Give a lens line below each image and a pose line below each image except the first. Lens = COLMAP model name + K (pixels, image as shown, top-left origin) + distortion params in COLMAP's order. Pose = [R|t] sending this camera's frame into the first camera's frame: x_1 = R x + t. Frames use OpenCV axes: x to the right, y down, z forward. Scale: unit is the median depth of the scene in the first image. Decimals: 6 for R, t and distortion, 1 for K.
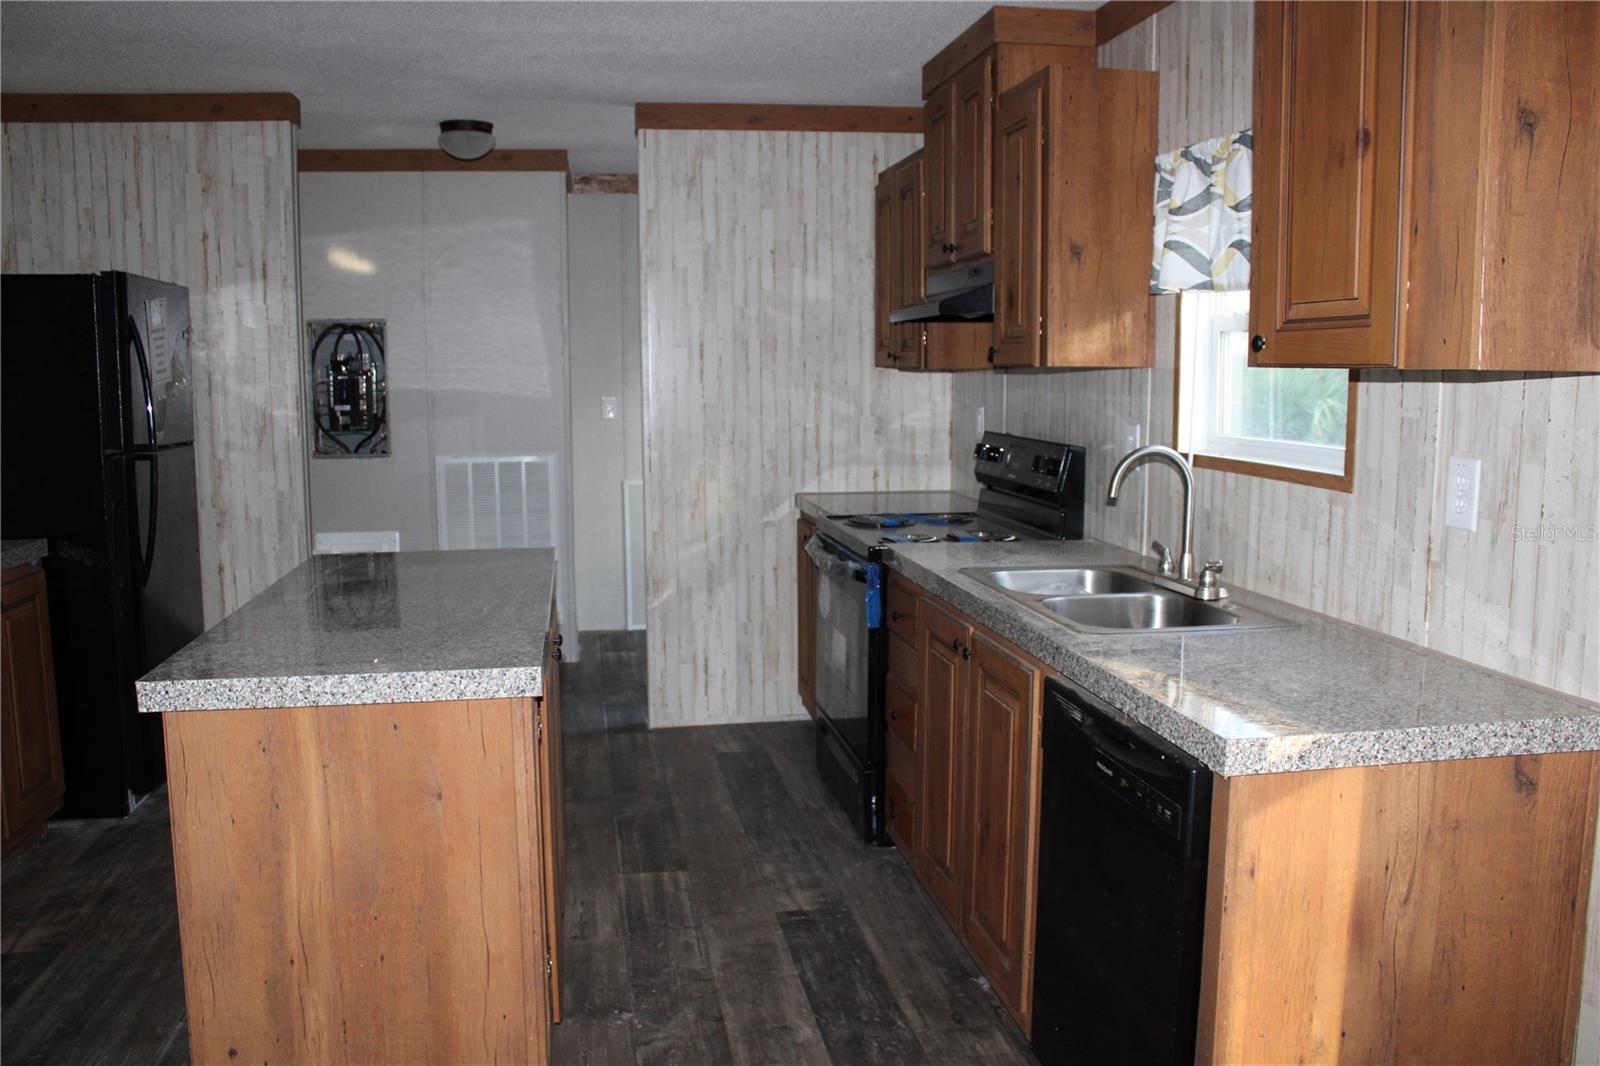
lens RADIAL K [[1330.0, 0, 796.7], [0, 1330.0, 527.6], [0, 0, 1]] dist [-0.163751, 0.144675]
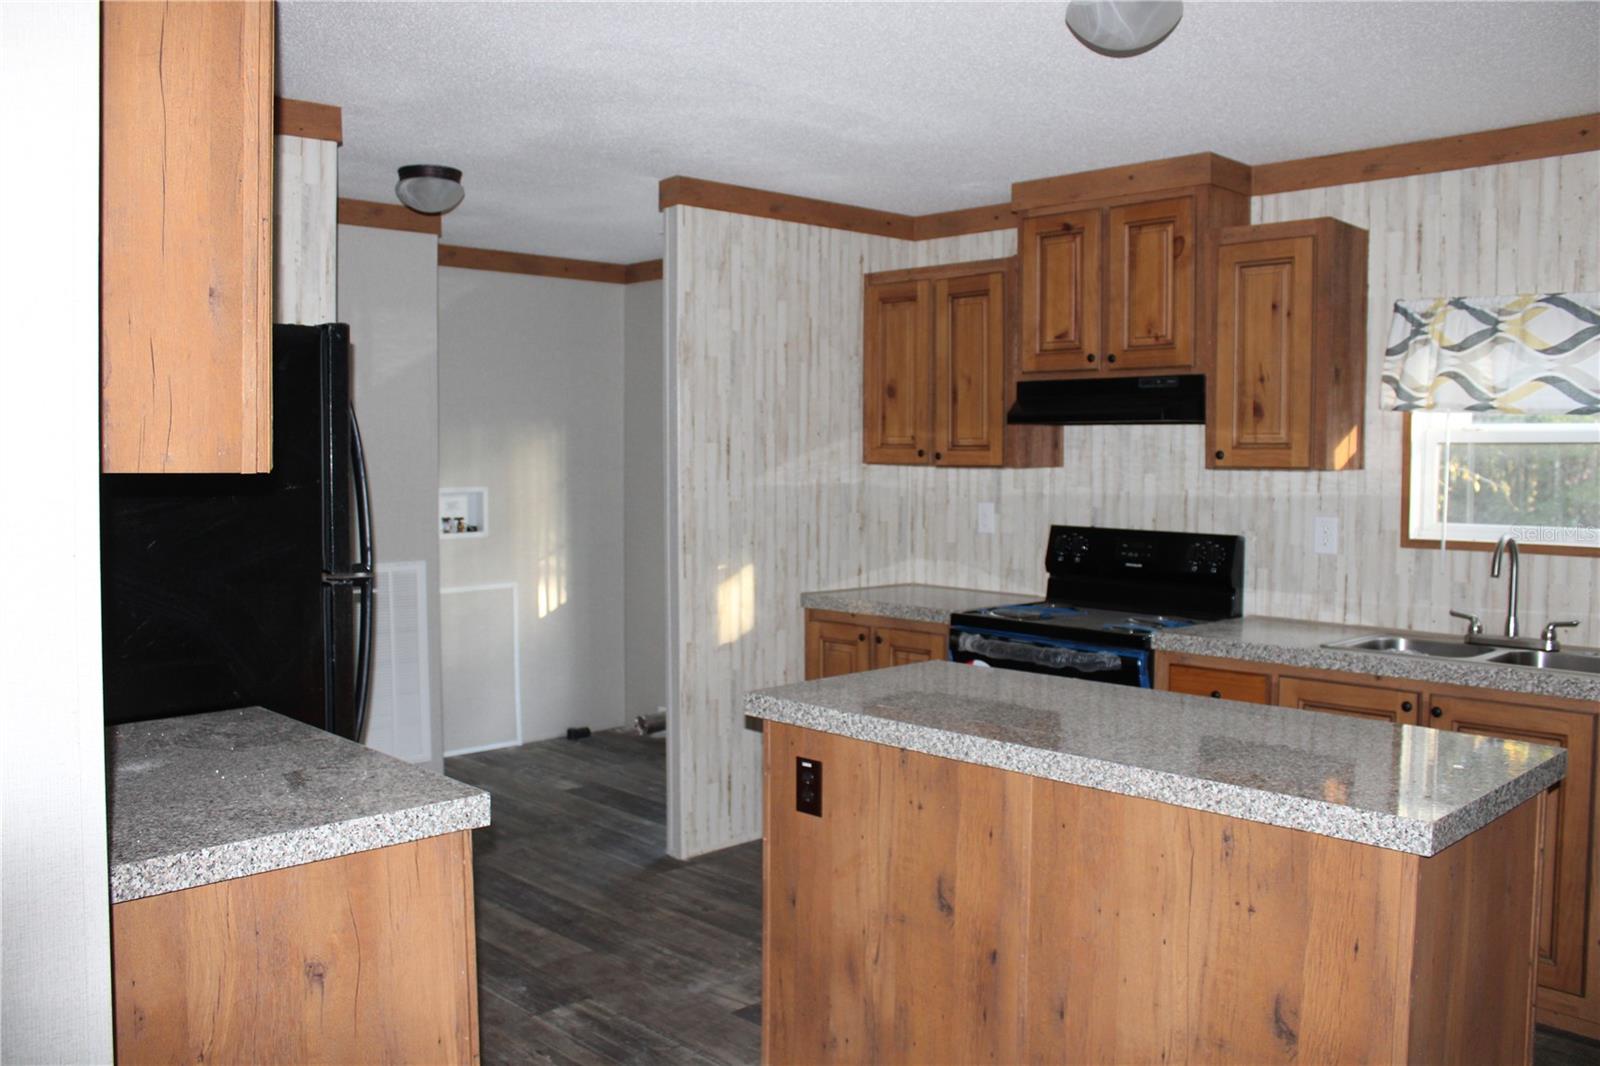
lens RADIAL K [[1330.0, 0, 797.8], [0, 1330.0, 527.4], [0, 0, 1]] dist [-0.163751, 0.144675]
pose [[0.826373, -0.021672, 0.562706, -0.705278], [0.059215, 0.997063, -0.048560, -0.034404], [-0.560002, 0.073450, 0.825229, 0.253356]]
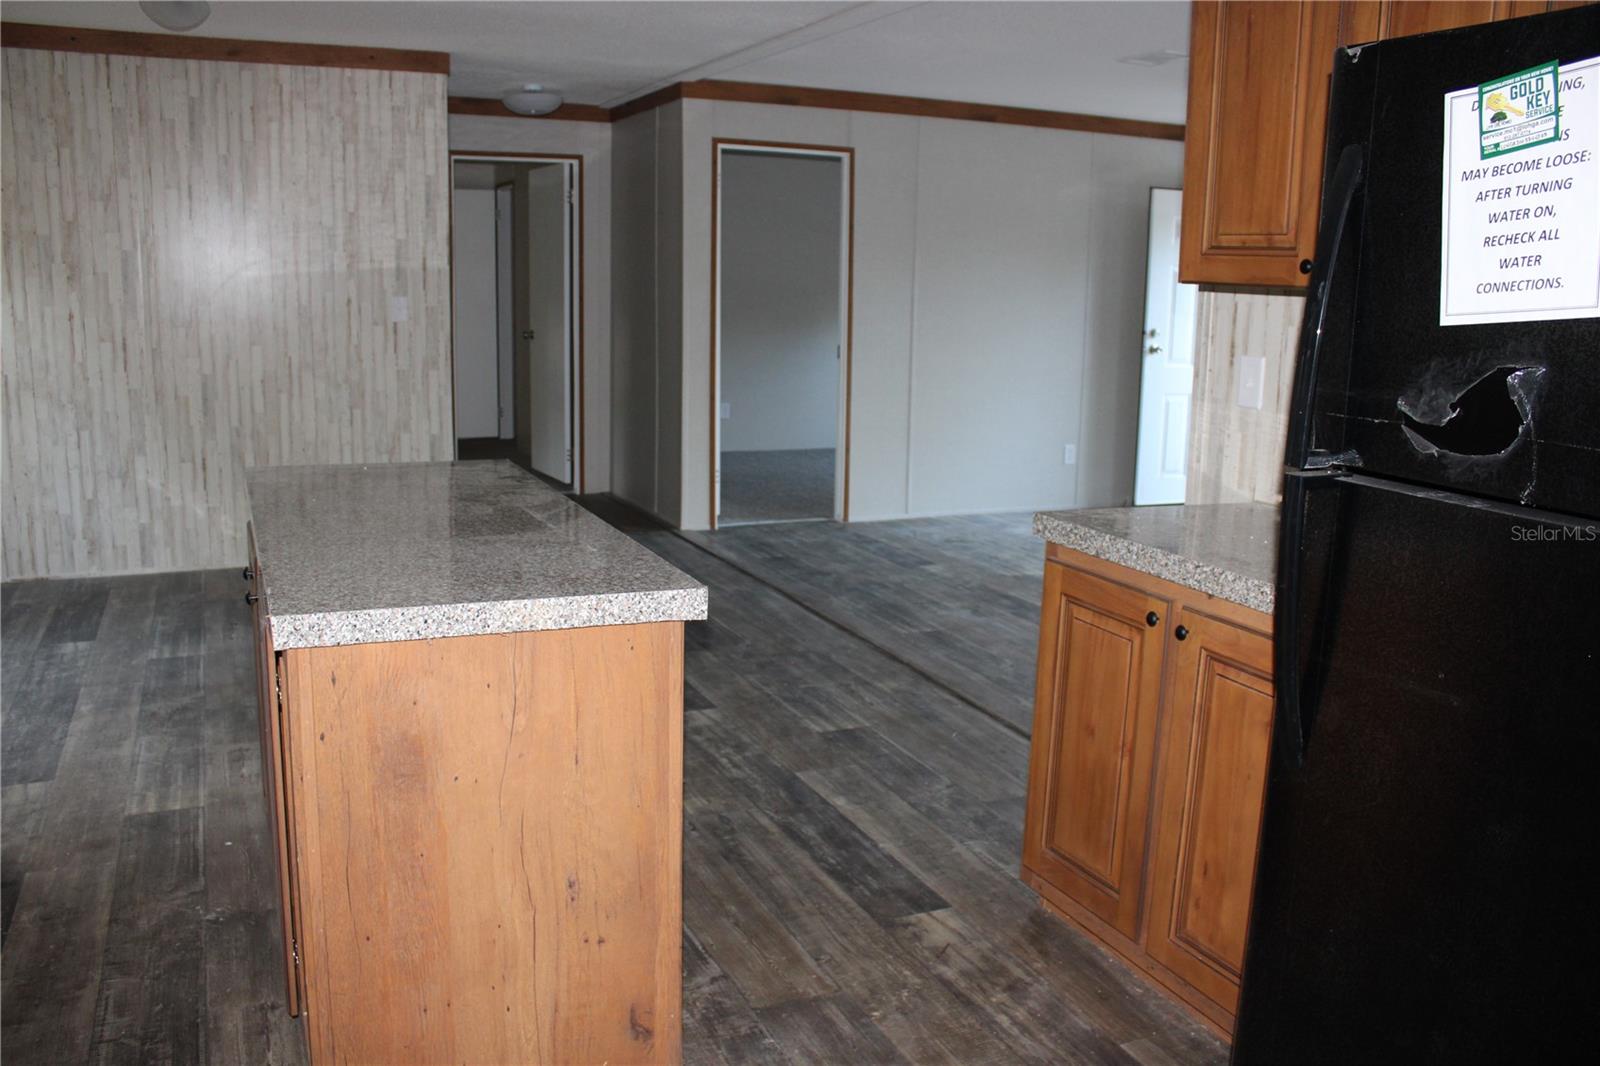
lens RADIAL K [[1330.0, 0, 793.5], [0, 1330.0, 517.3], [0, 0, 1]] dist [-0.163751, 0.144675]
pose [[-0.967882, 0.024519, -0.250207, -0.227693], [-0.051483, 0.954811, 0.292721, -0.160712], [0.246077, 0.296201, -0.922882, 1.349987]]
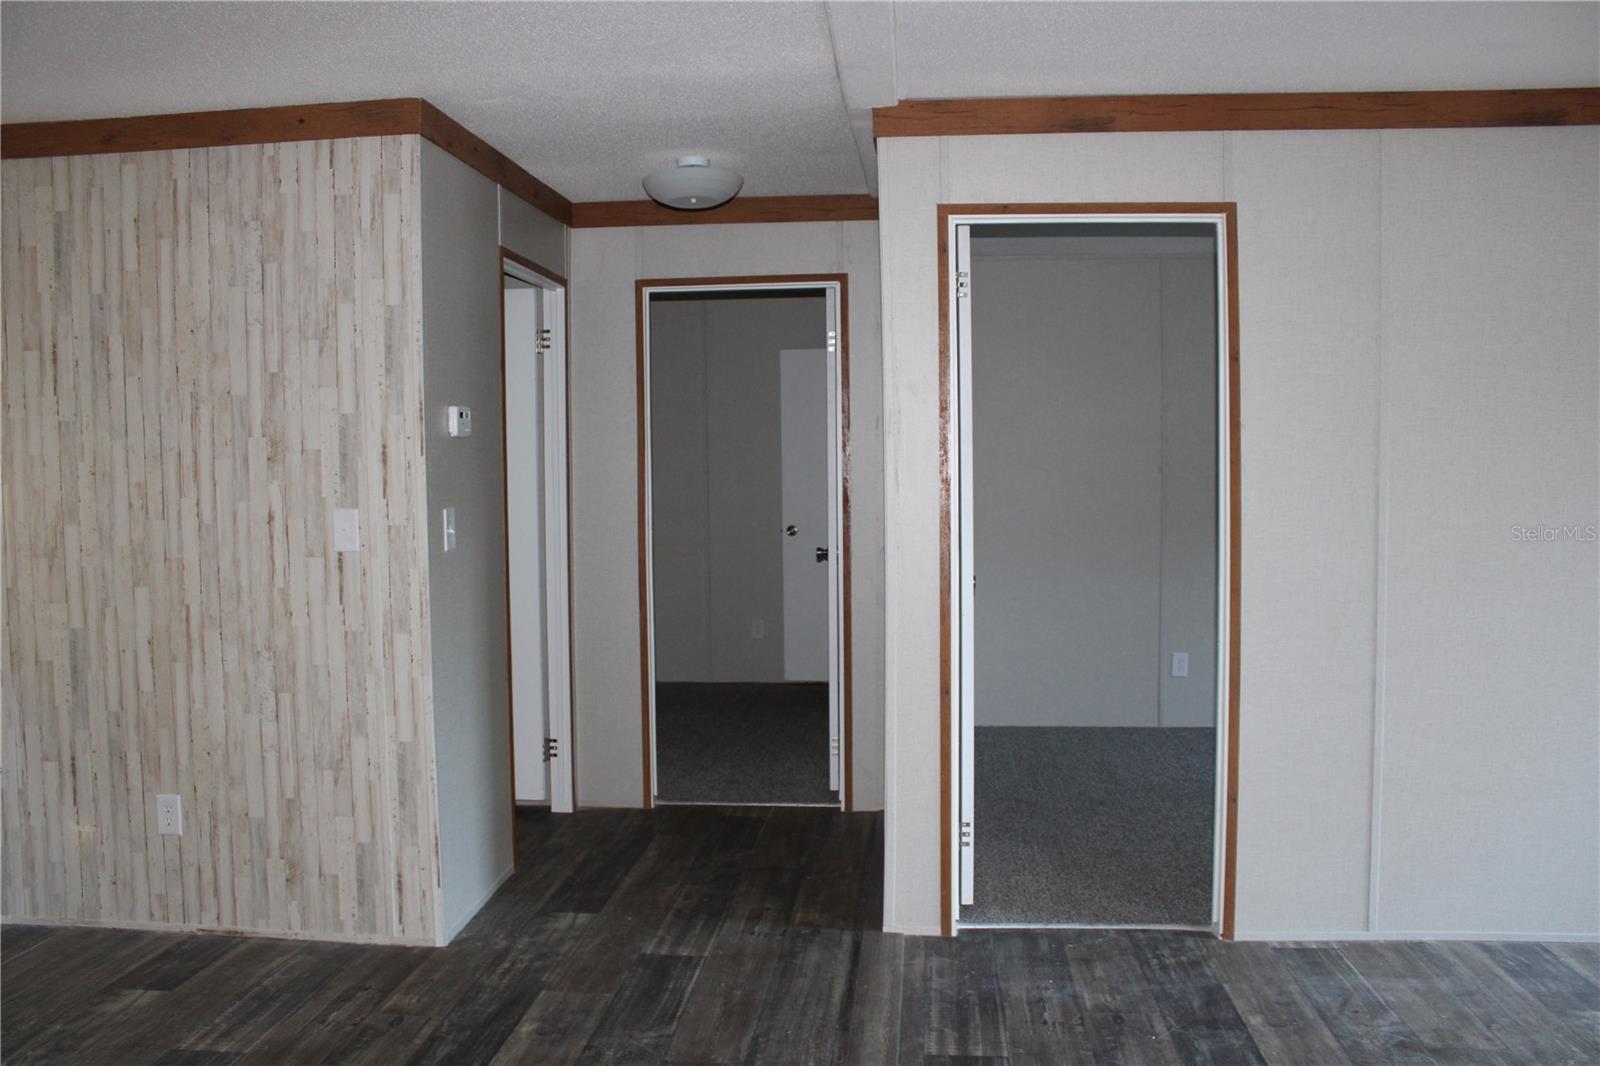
lens RADIAL K [[1330.0, 0, 797.4], [0, 1330.0, 542.2], [0, 0, 1]] dist [-0.163751, 0.144675]
pose [[-0.965482, -0.011223, 0.260229, -0.715993], [0.039148, 0.981470, 0.187573, -0.072046], [-0.257512, 0.191286, -0.947152, 0.530869]]
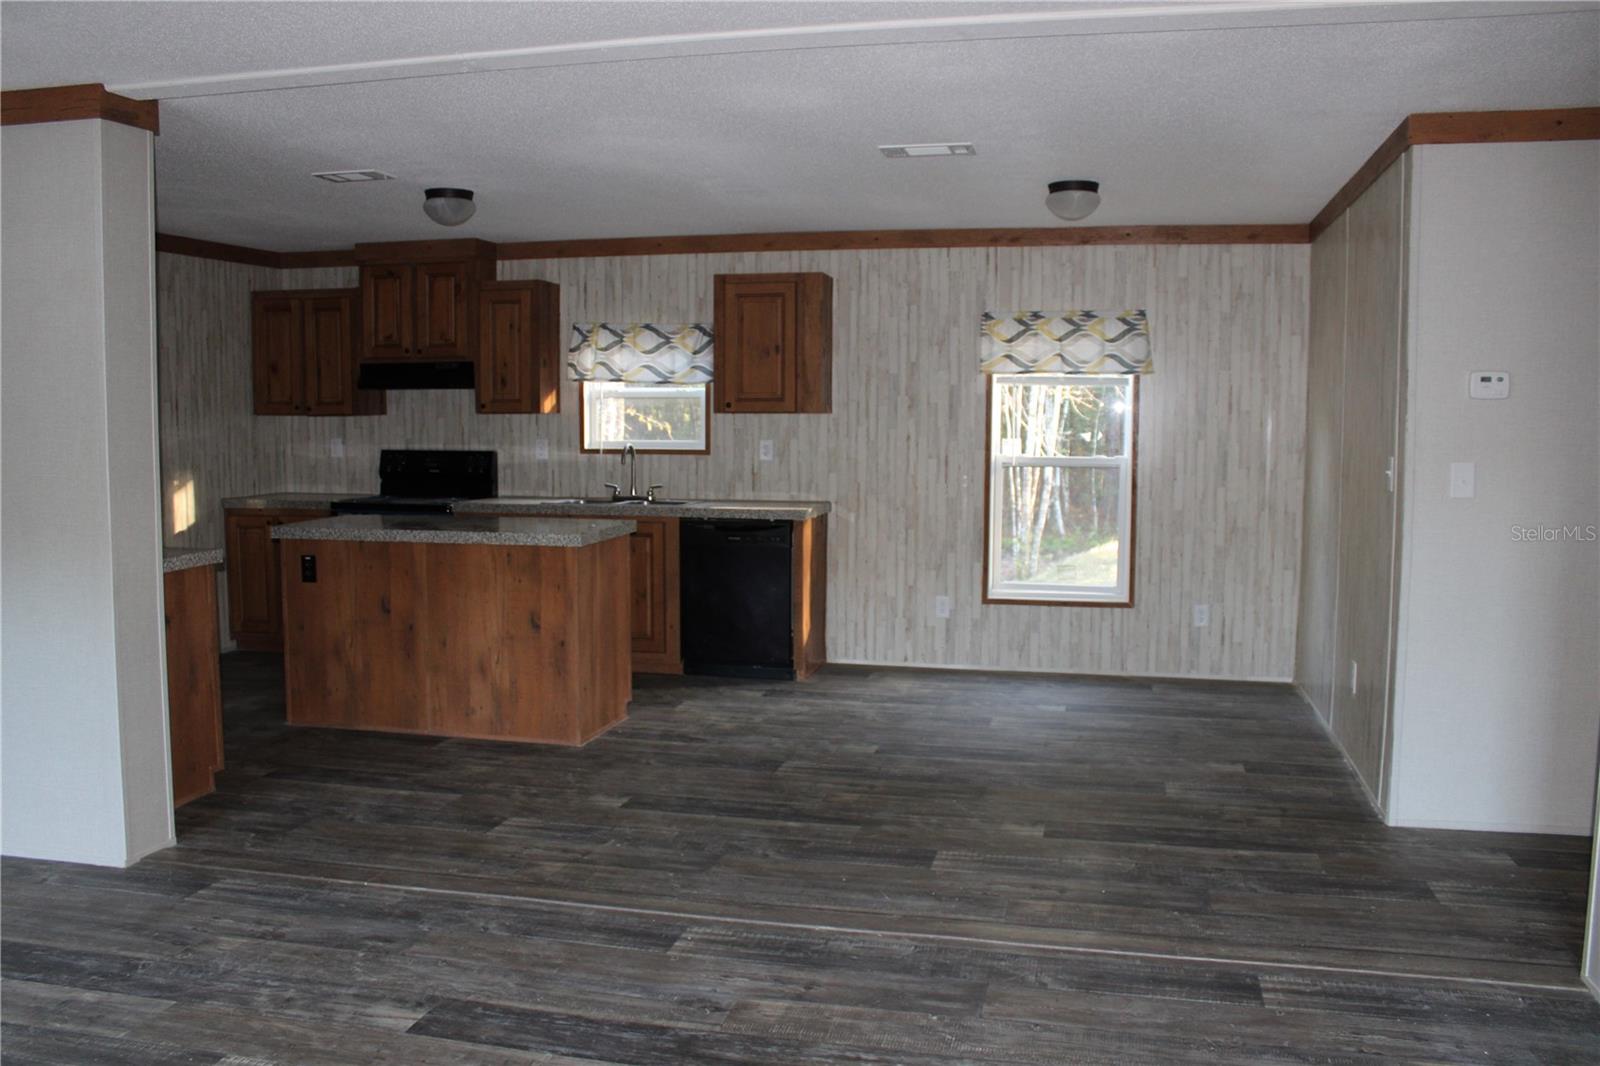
lens RADIAL K [[1330.0, 0, 794.3], [0, 1330.0, 531.1], [0, 0, 1]] dist [-0.163751, 0.144675]
pose [[0.388354, -0.078619, 0.918150, -1.411441], [0.107748, 0.993394, 0.039487, 0.028772], [-0.915189, 0.083594, 0.394260, -0.215305]]
